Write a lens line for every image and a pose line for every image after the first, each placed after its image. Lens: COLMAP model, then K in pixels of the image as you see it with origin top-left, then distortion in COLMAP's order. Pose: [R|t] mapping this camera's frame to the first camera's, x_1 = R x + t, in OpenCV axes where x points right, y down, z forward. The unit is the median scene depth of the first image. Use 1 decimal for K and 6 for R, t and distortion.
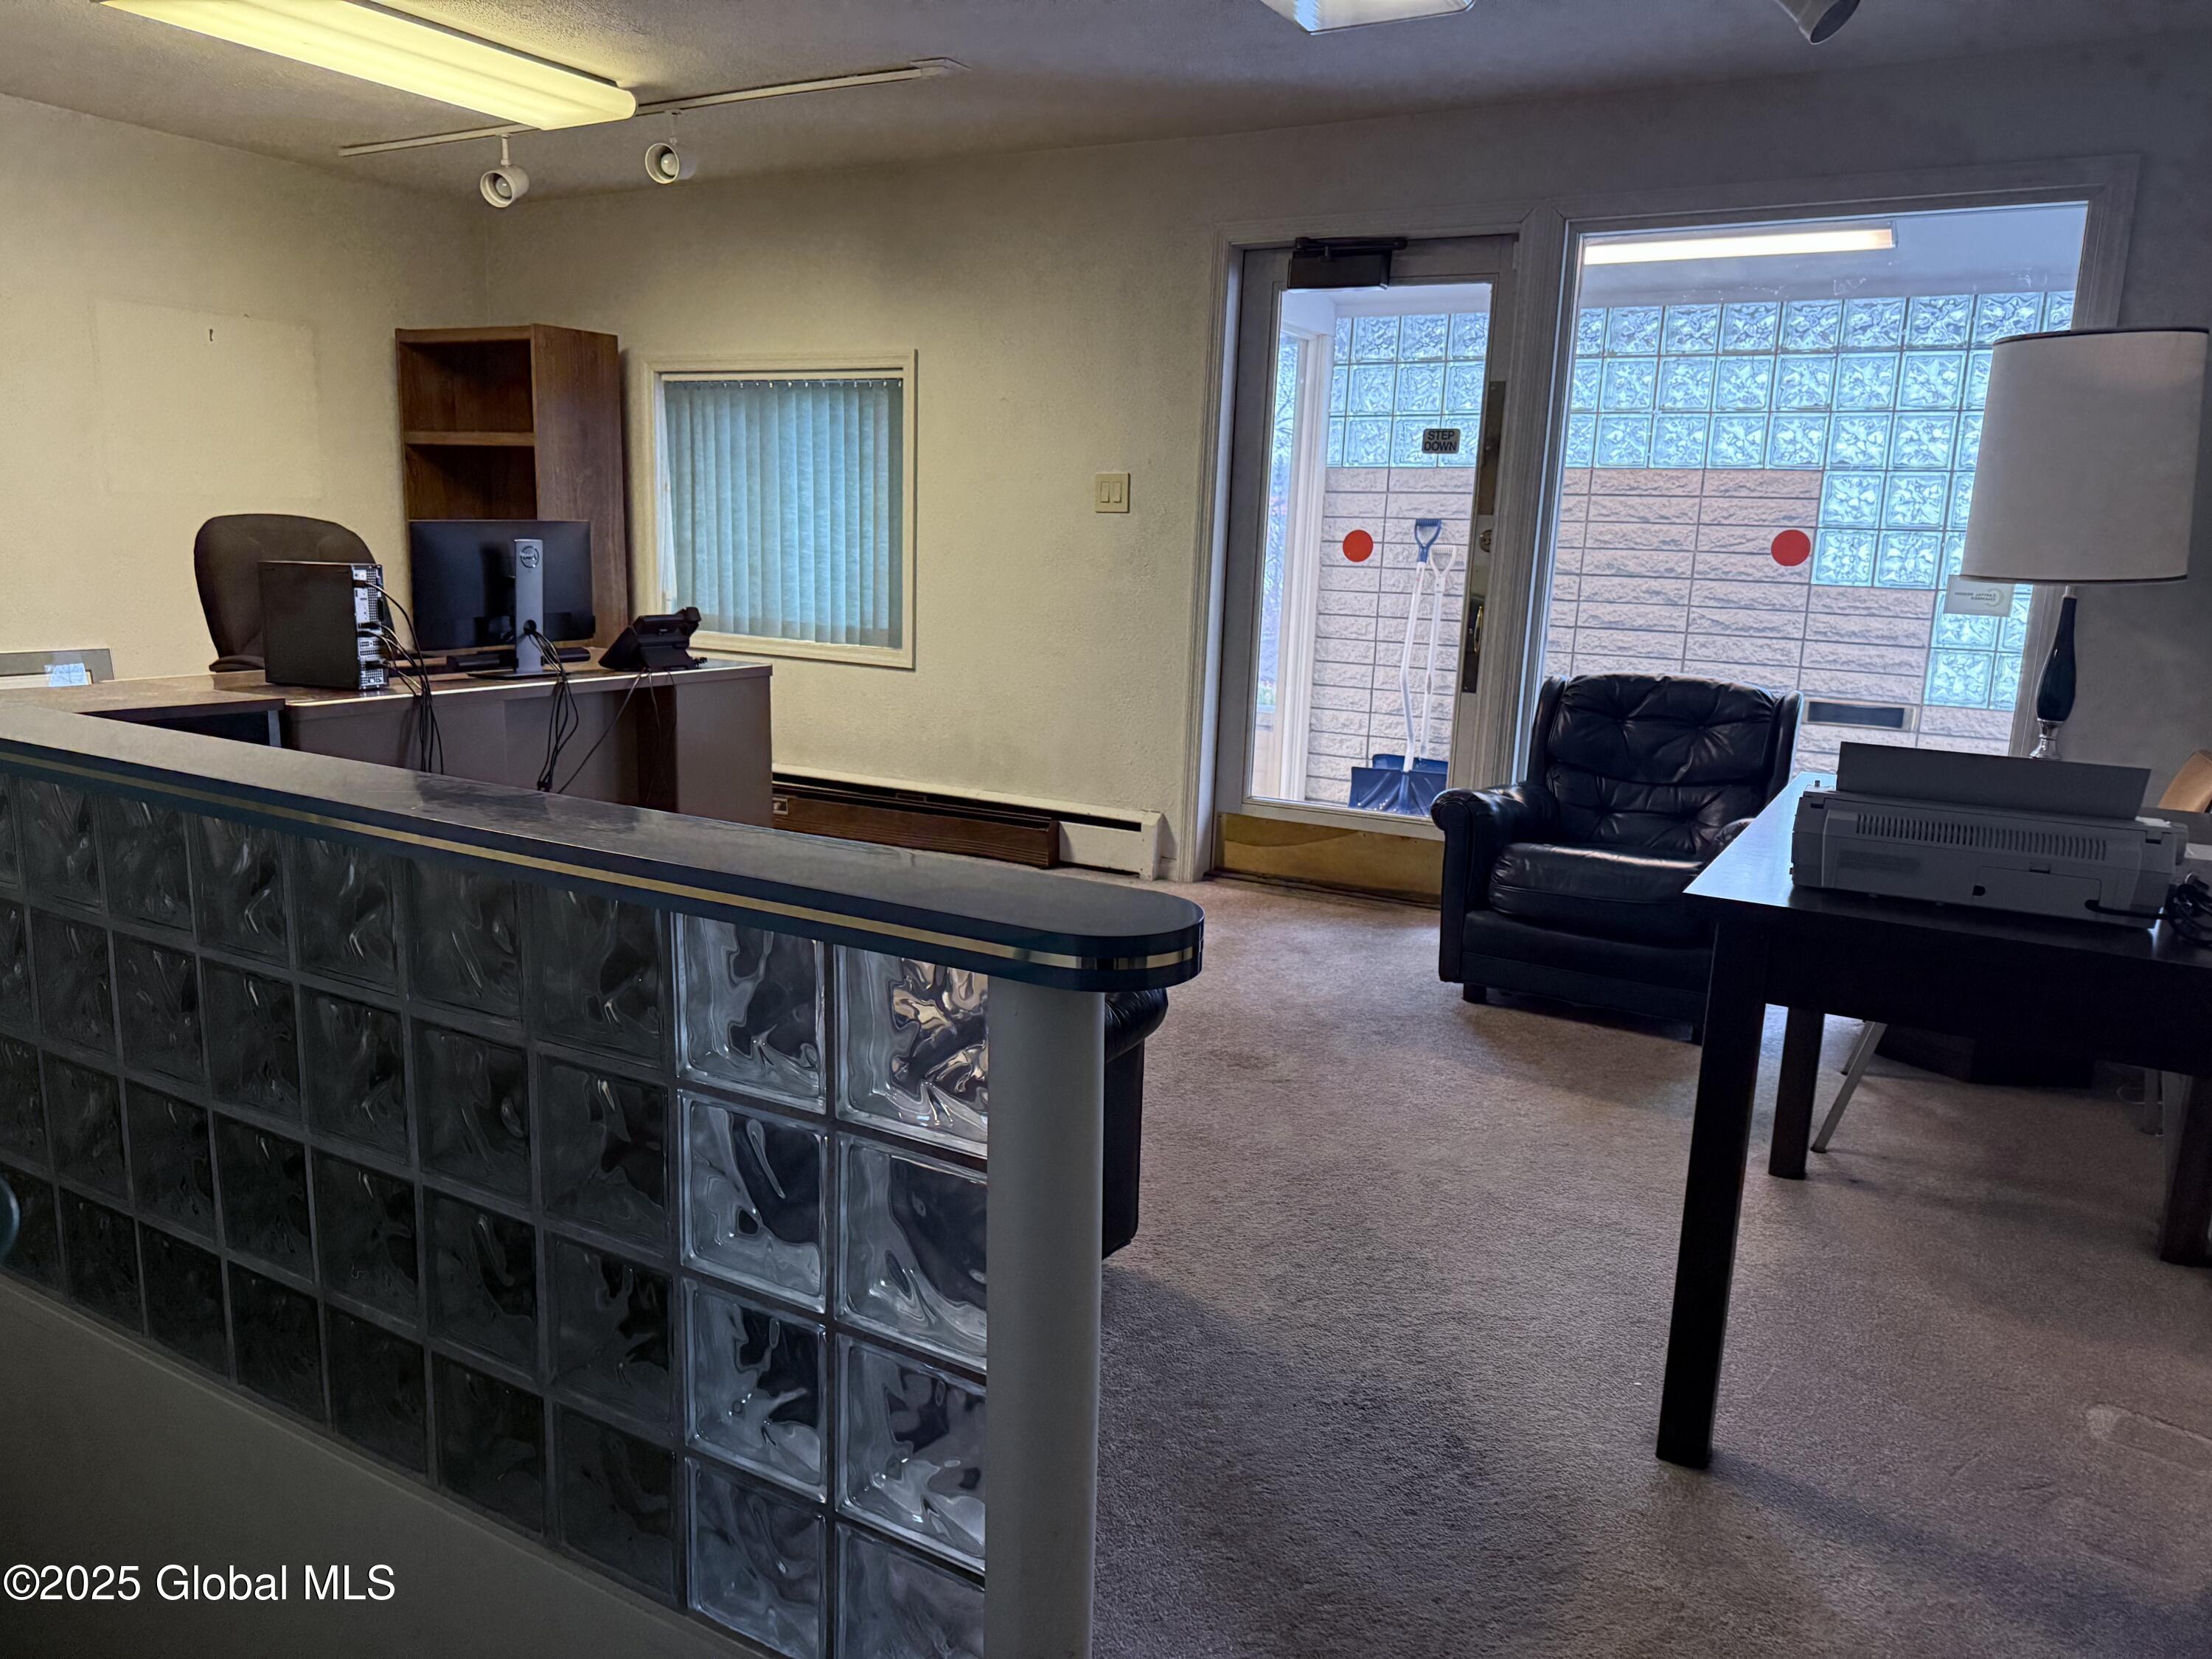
lens RADIAL K [[1612.5, 0, 1114.3], [0, 1612.5, 840.6], [0, 0, 1]] dist [0.067926, -0.078874]
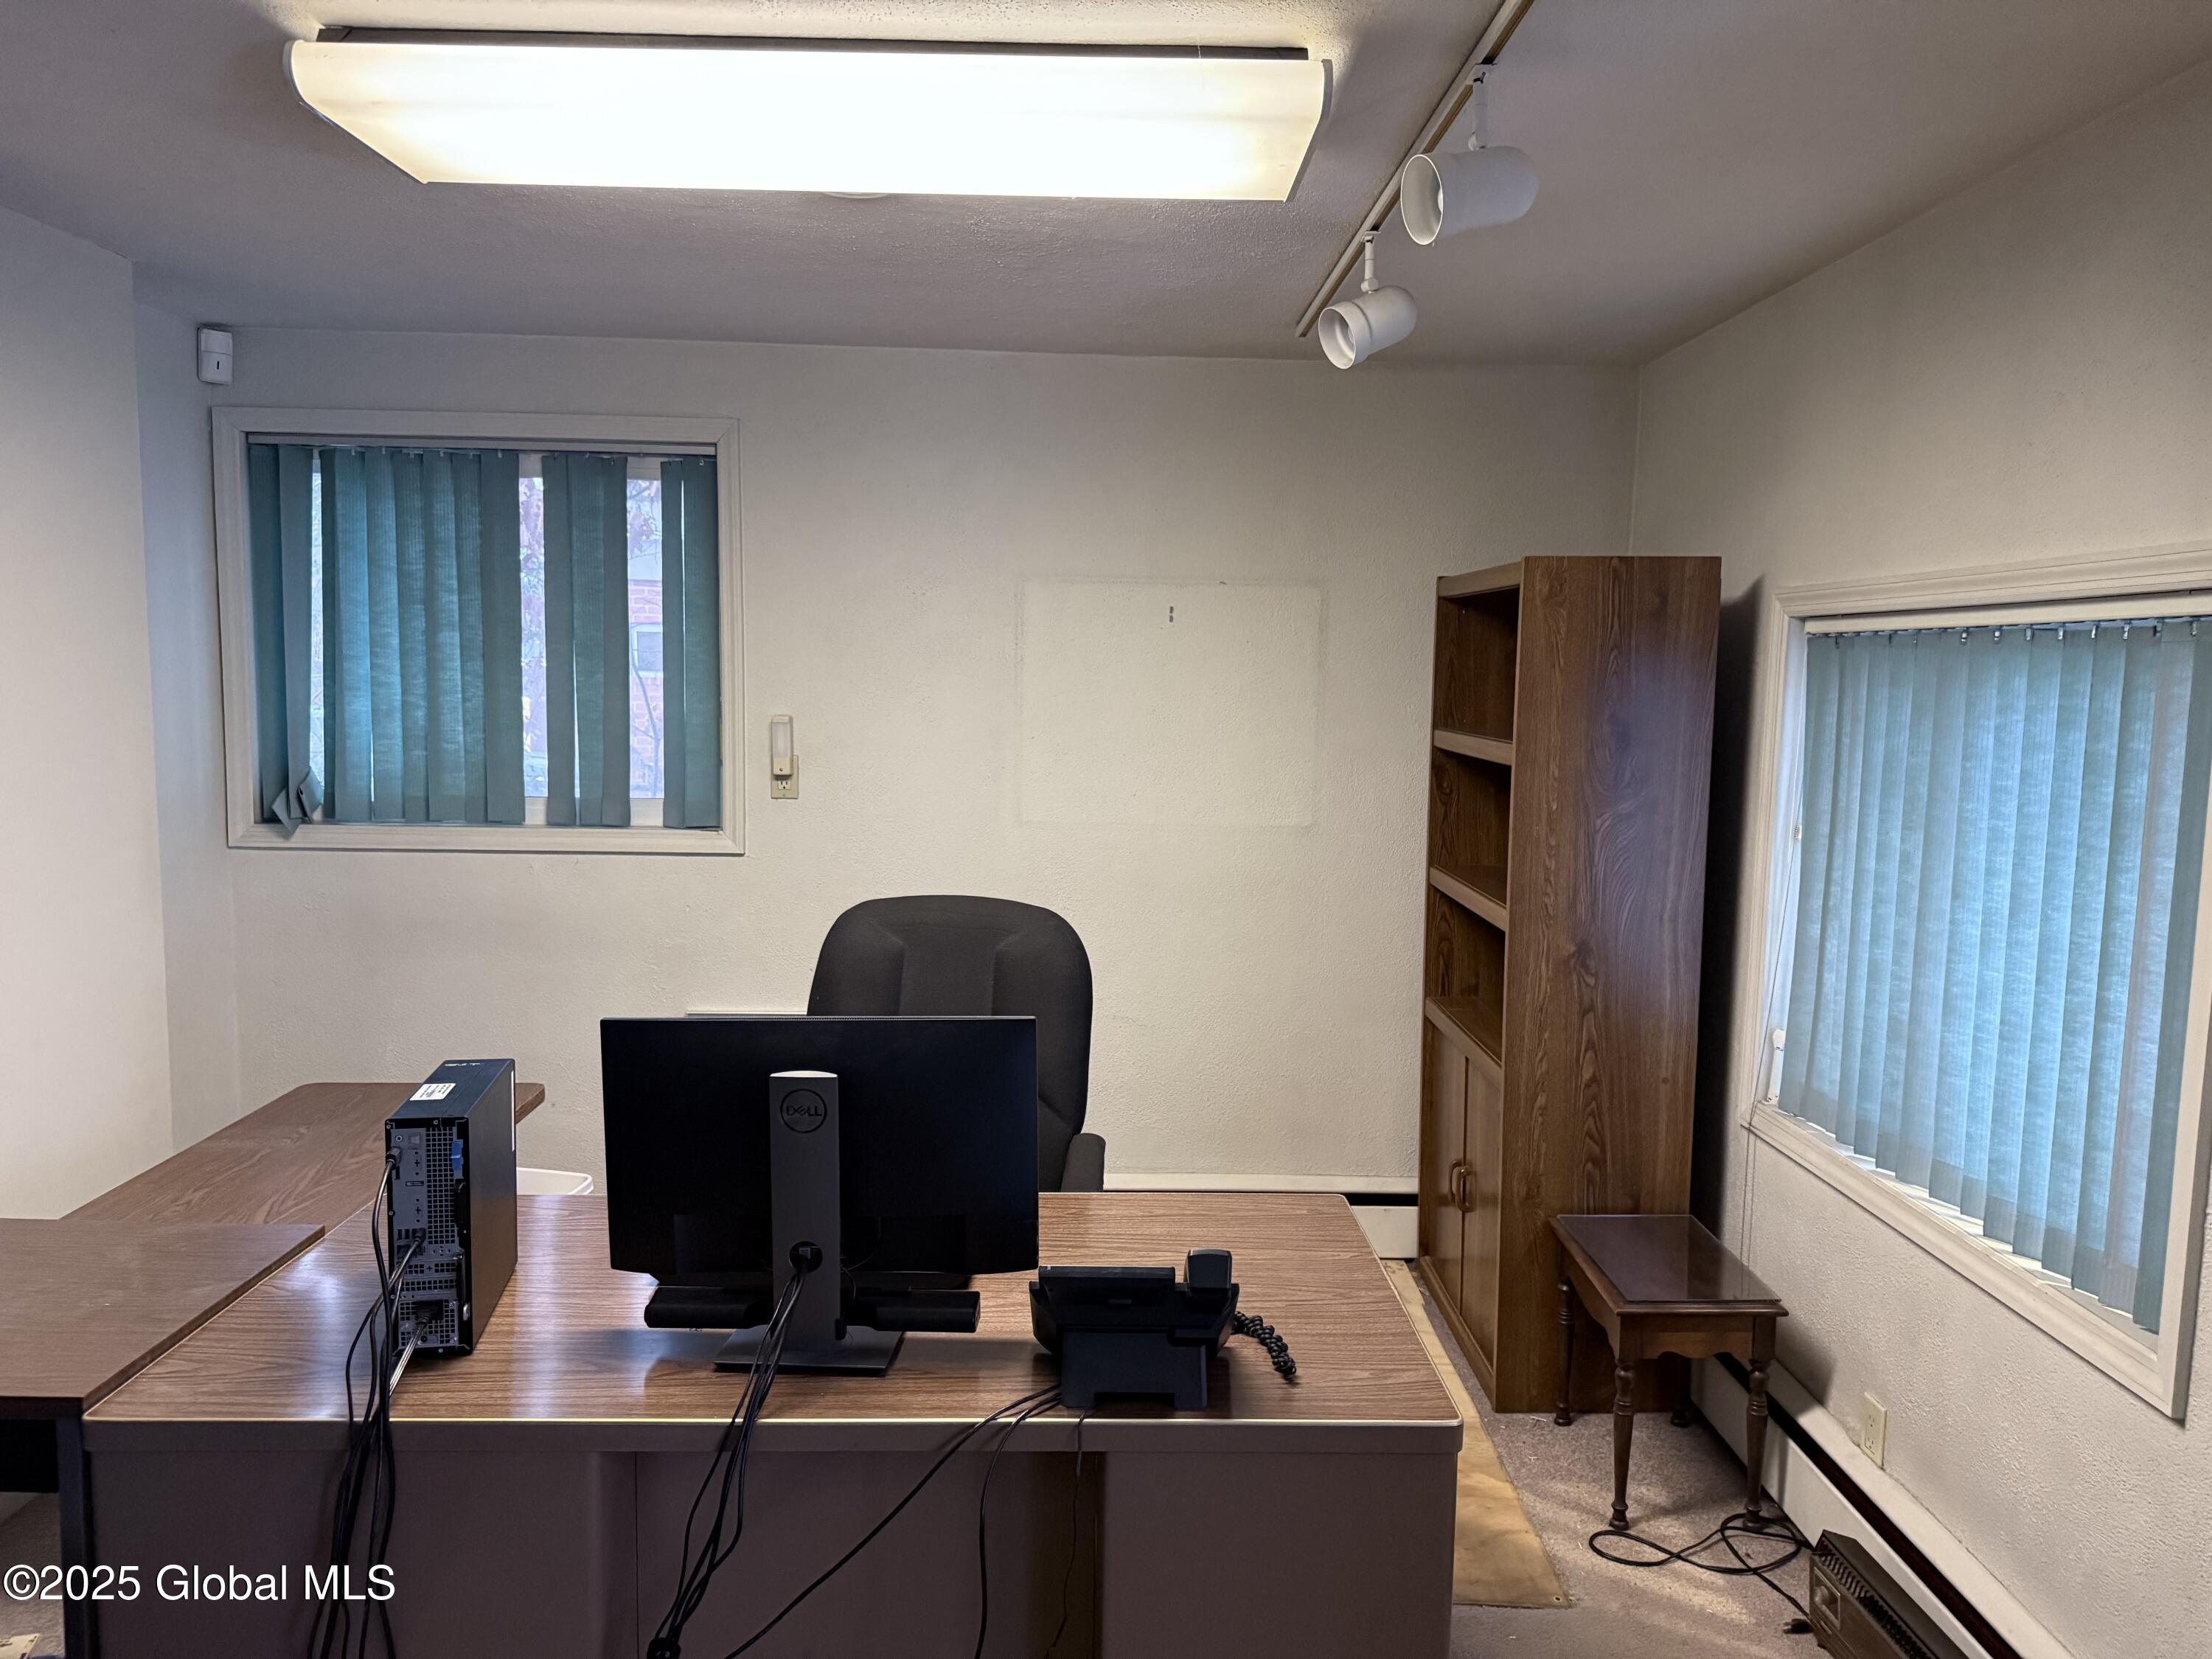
lens RADIAL K [[1542.4, 0, 1110.9], [0, 1542.4, 807.2], [0, 0, 1]] dist [0.071779, -0.088210]
pose [[0.533765, 0.049488, -0.844184, 0.033976], [-0.163155, 0.985556, -0.045385, -0.199981], [0.829744, 0.161958, 0.534129, 0.660464]]
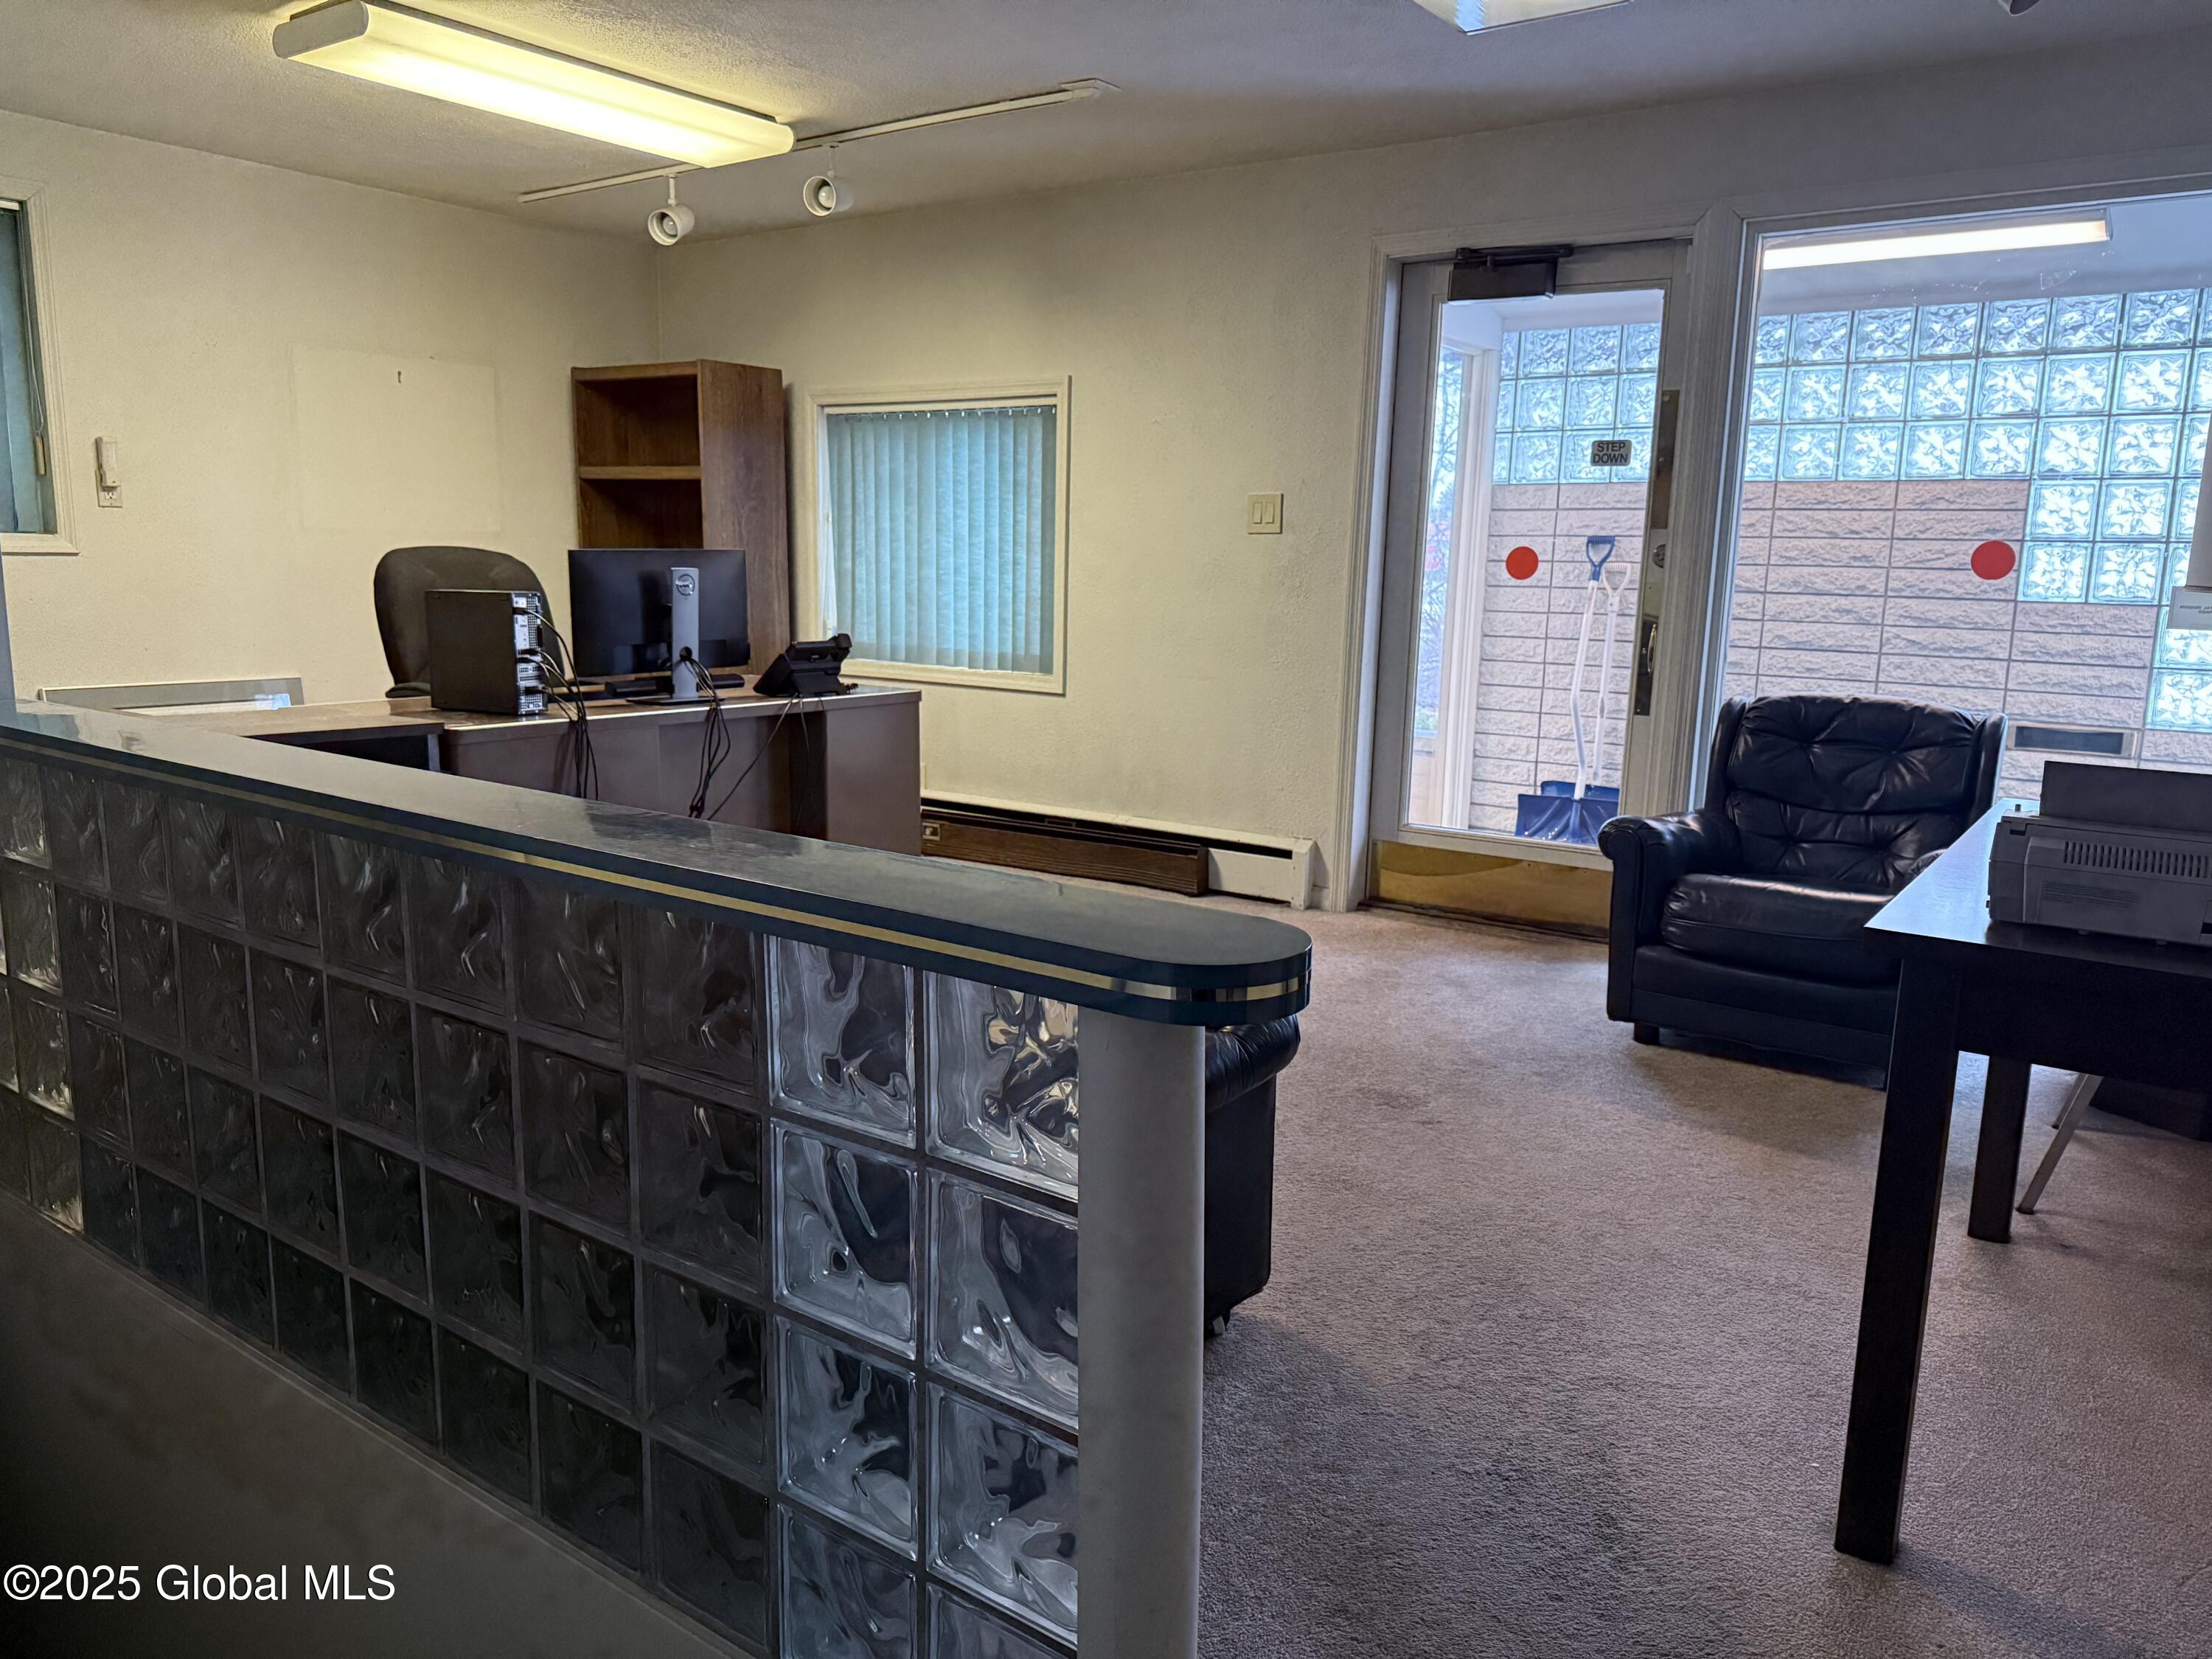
lens RADIAL K [[1612.5, 0, 1114.3], [0, 1612.5, 840.6], [0, 0, 1]] dist [0.067926, -0.078874]
pose [[0.994773, 0.005560, -0.101963, 0.008831], [-0.007398, 0.999817, -0.017661, 0.001085], [0.101846, 0.018323, 0.994631, 0.017374]]
